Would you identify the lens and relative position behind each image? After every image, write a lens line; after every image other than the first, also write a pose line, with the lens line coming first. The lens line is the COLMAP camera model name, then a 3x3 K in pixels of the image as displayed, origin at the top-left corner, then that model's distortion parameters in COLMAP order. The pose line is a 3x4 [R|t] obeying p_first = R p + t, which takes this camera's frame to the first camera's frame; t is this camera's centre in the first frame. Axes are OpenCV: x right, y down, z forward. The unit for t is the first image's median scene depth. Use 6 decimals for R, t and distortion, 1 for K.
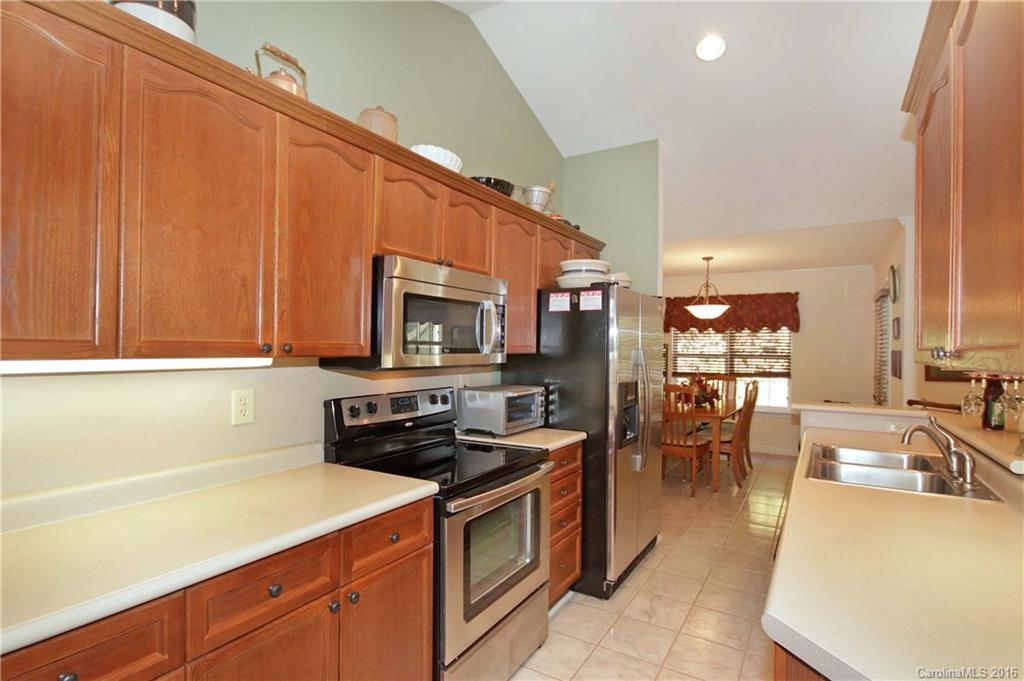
lens RADIAL K [[520.2, 0, 512.0], [0, 520.2, 340.5], [0, 0, 1]] dist [-0.001238, -0.000237]
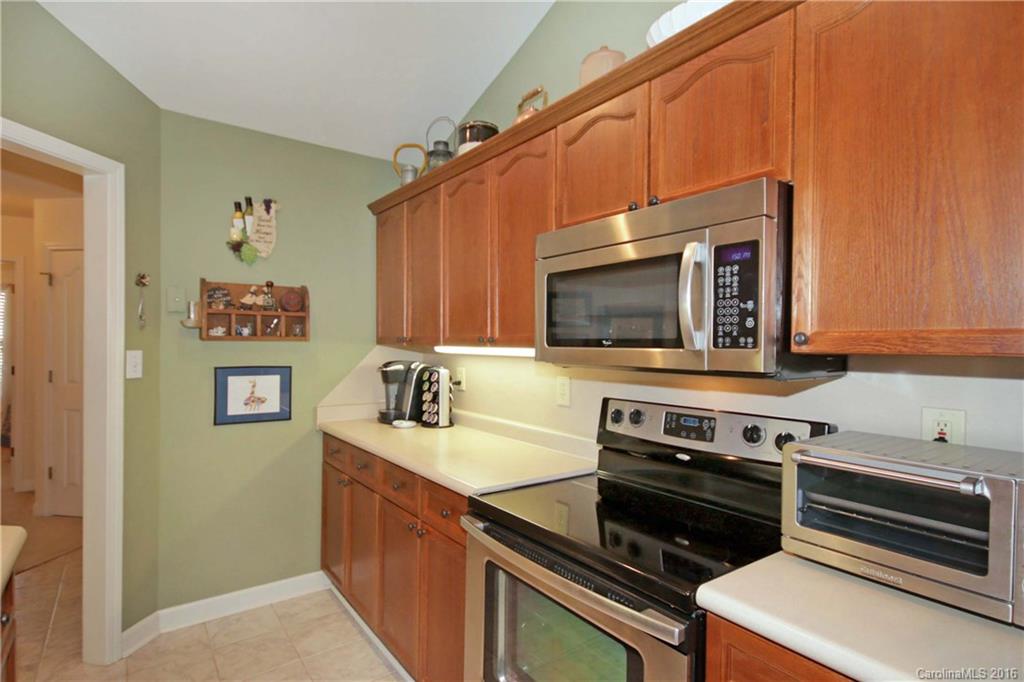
lens RADIAL K [[520.2, 0, 512.0], [0, 520.2, 341.0], [0, 0, 1]] dist [-0.001238, -0.000237]
pose [[-0.386512, -0.017059, -0.922126, 0.550008], [0.001783, 0.999813, -0.019243, 0.030869], [0.922283, -0.009082, -0.386410, 1.181953]]
